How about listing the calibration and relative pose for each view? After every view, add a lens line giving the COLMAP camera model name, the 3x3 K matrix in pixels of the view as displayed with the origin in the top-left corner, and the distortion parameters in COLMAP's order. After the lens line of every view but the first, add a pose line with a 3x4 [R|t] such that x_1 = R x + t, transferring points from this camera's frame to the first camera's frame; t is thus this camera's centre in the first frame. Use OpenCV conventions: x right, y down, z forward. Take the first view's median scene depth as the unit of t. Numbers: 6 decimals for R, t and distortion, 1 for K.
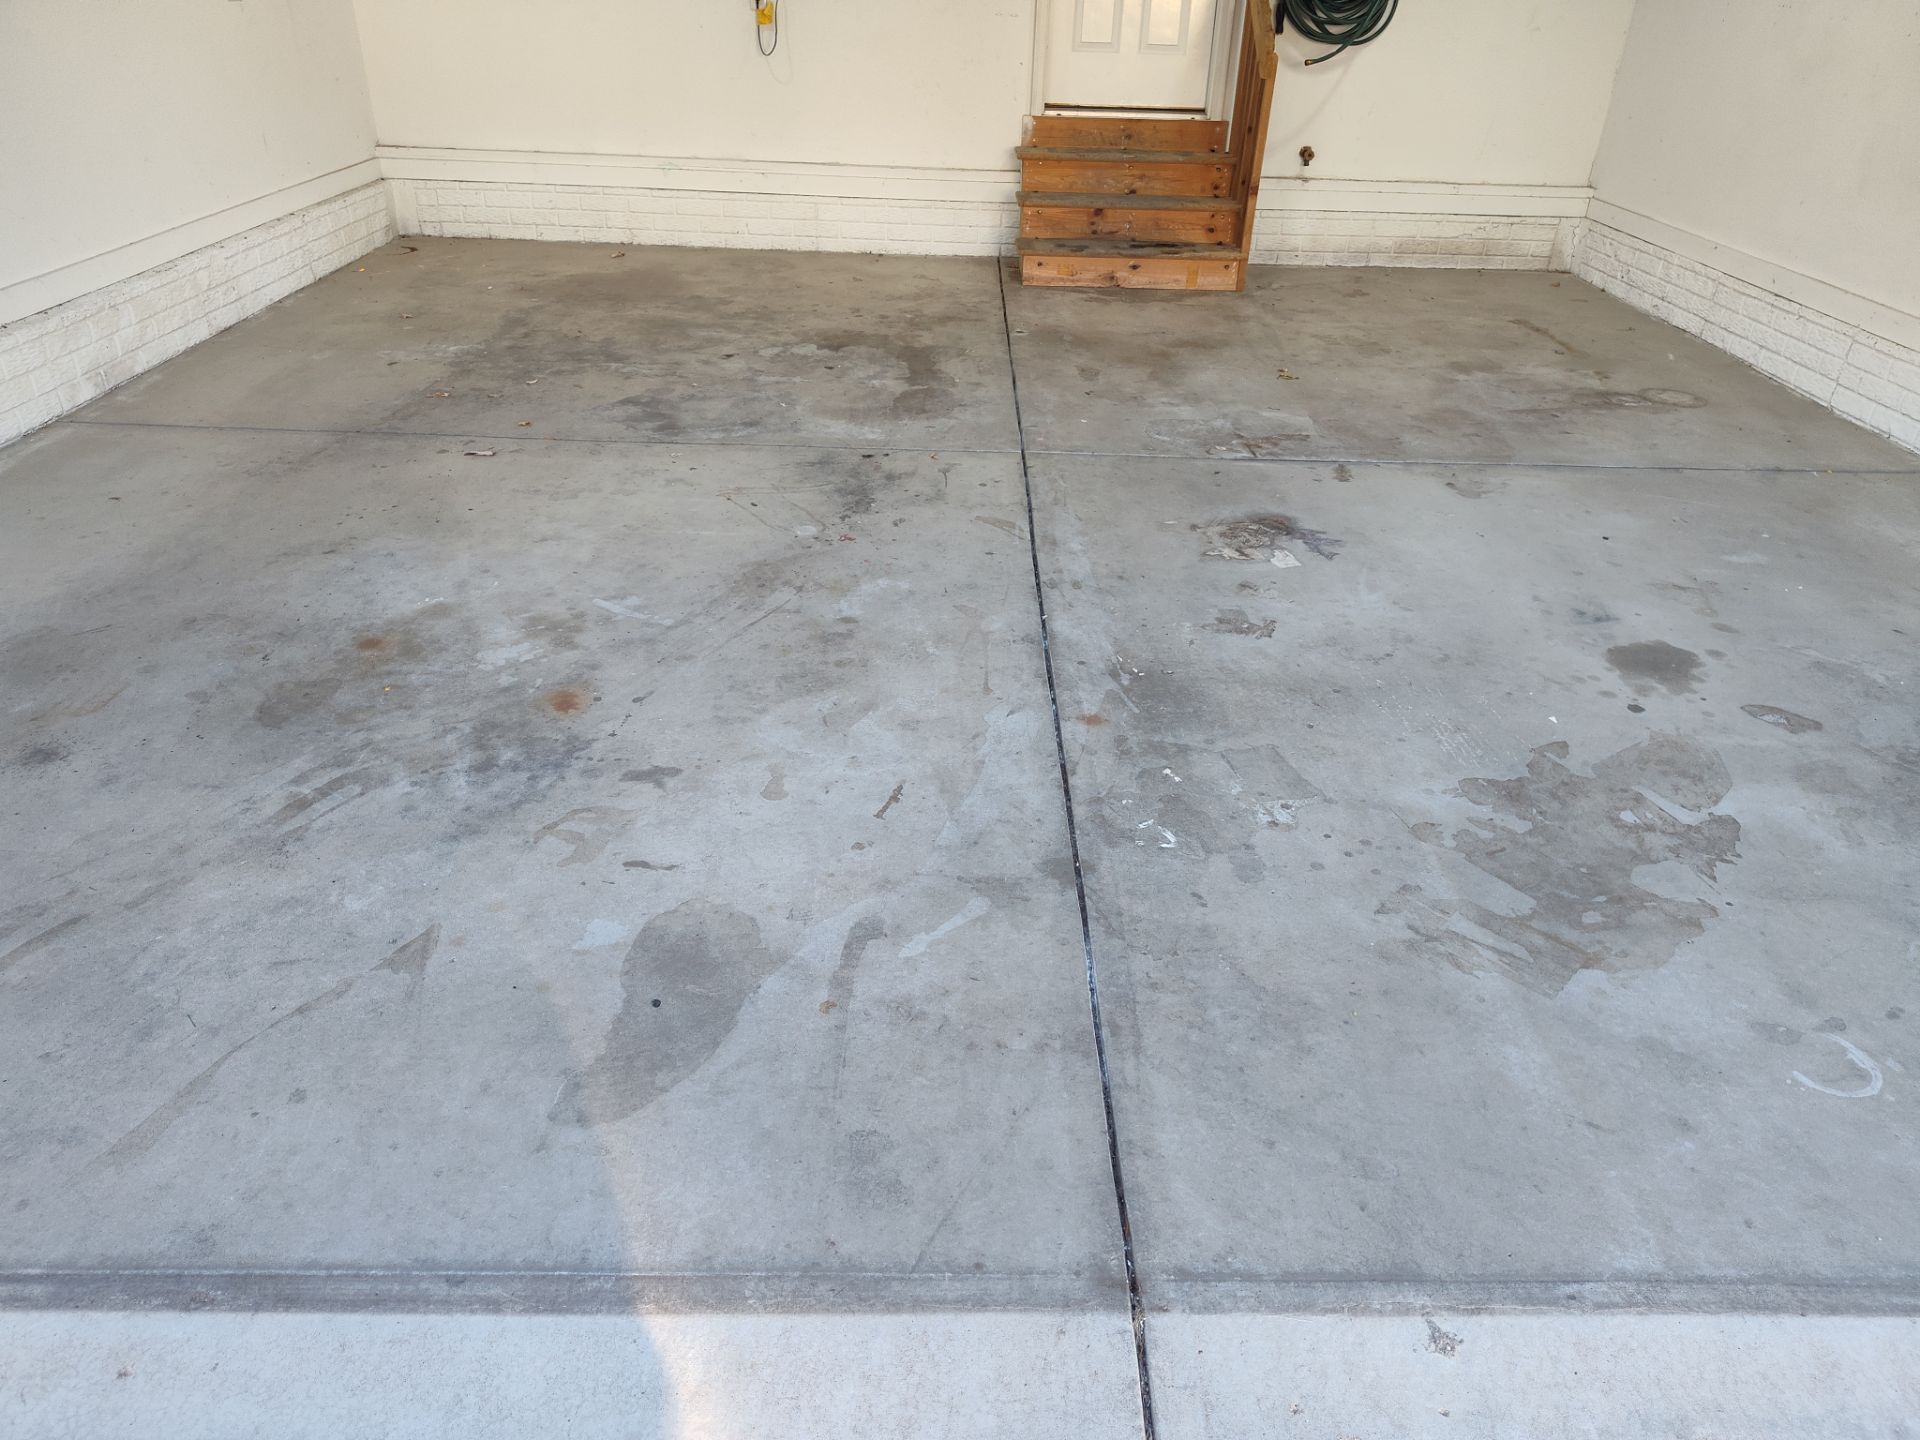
lens RADIAL K [[1292.5, 0, 967.2], [0, 1292.5, 716.9], [0, 0, 1]] dist [0.071816, -0.075887]
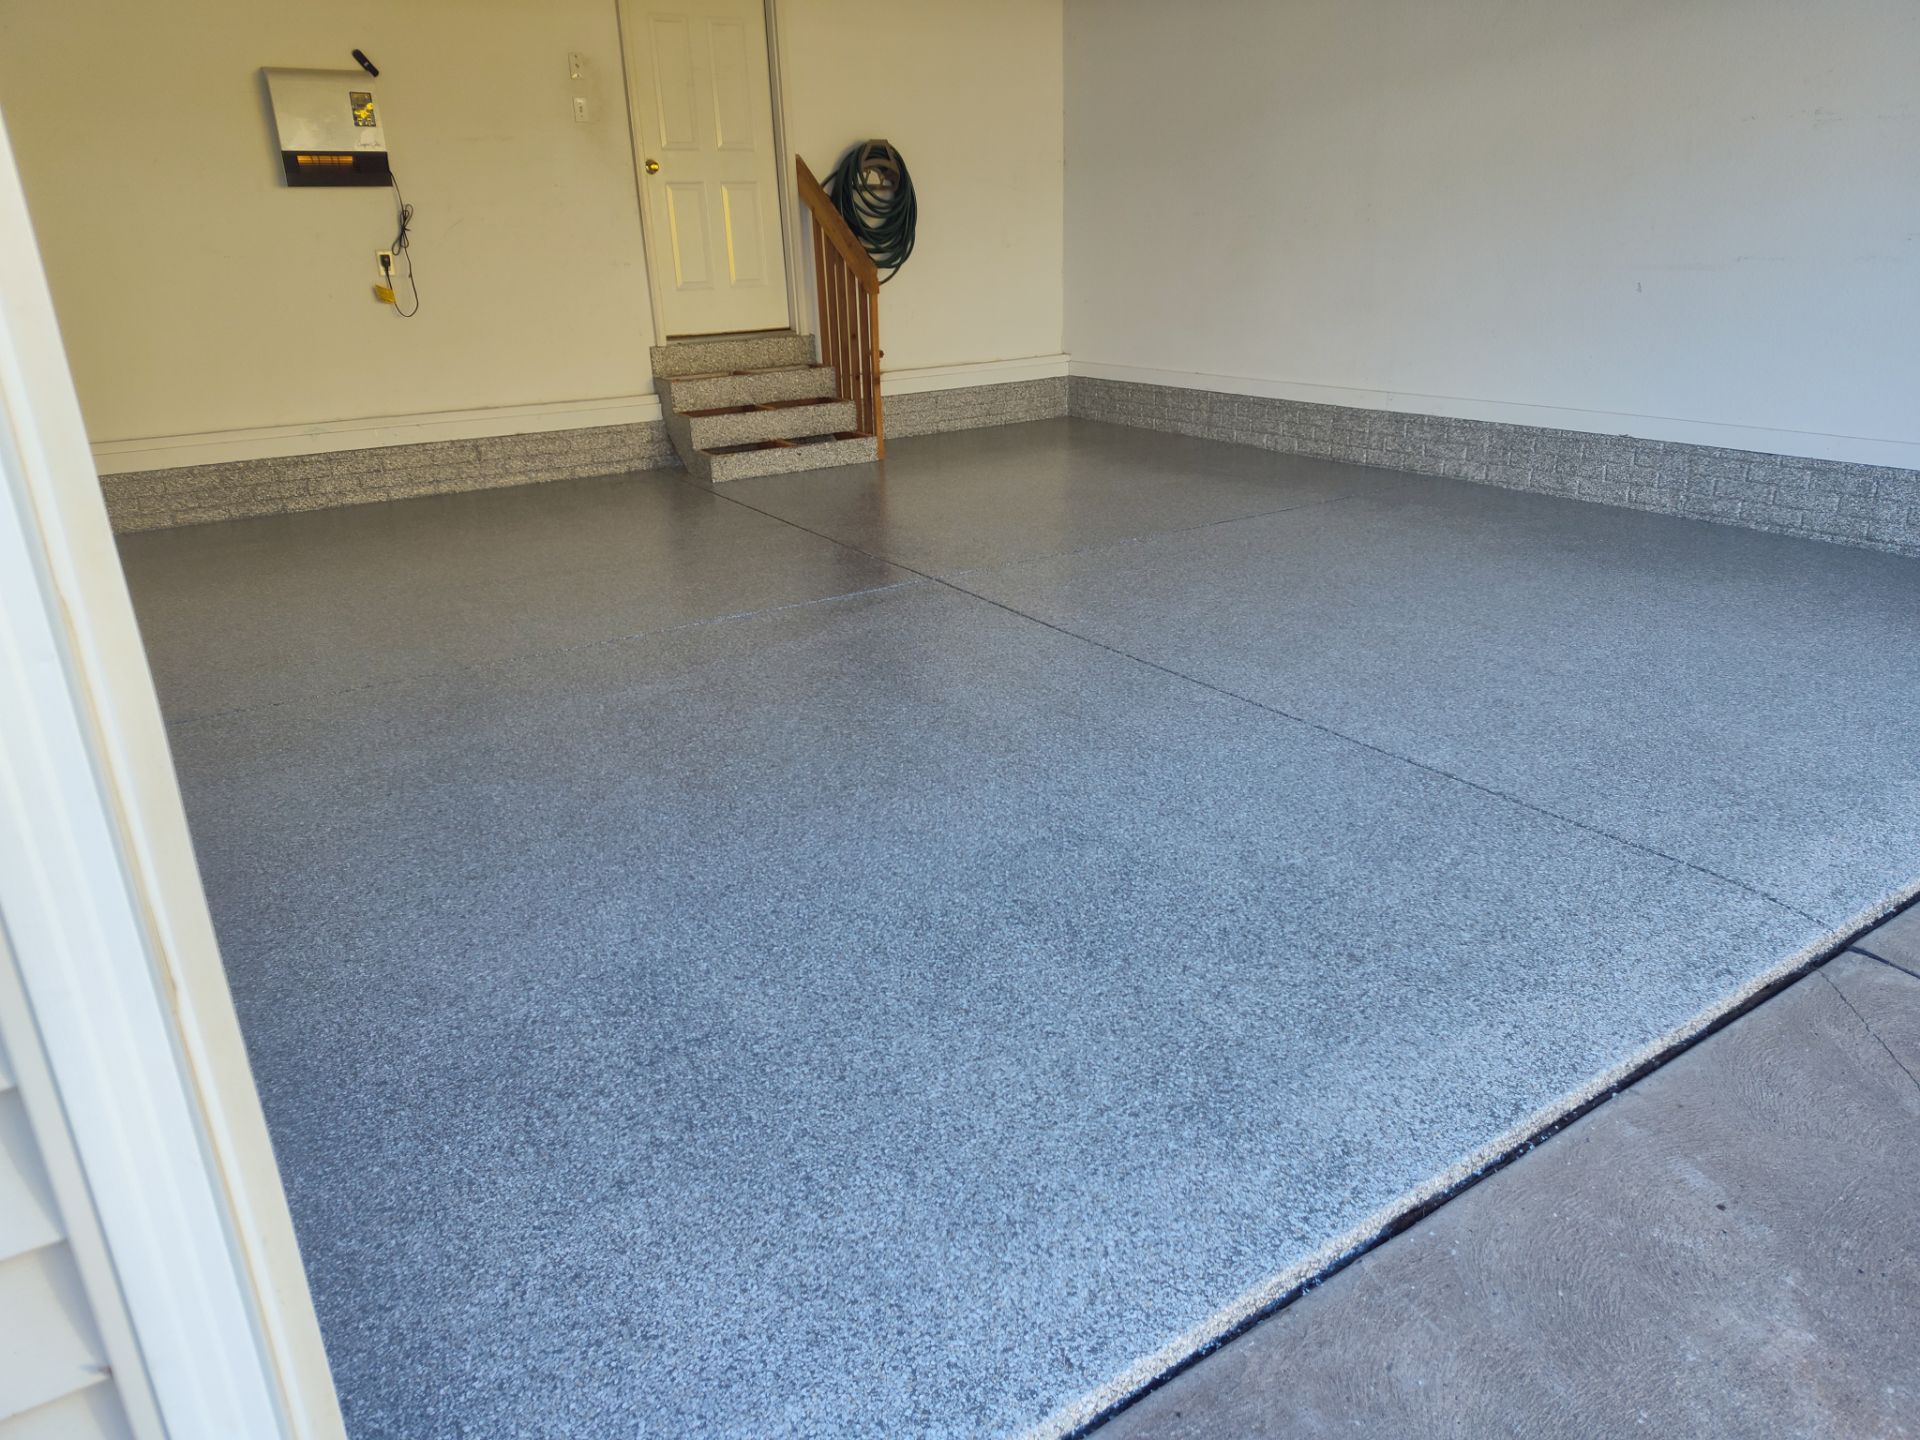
lens RADIAL K [[1292.5, 0, 967.2], [0, 1292.5, 716.9], [0, 0, 1]] dist [0.071816, -0.075887]
pose [[0.836065, -0.246906, 0.489931, -0.358598], [0.323410, 0.943155, -0.076584, 0.012713], [-0.443171, 0.222478, 0.868391, -0.018178]]
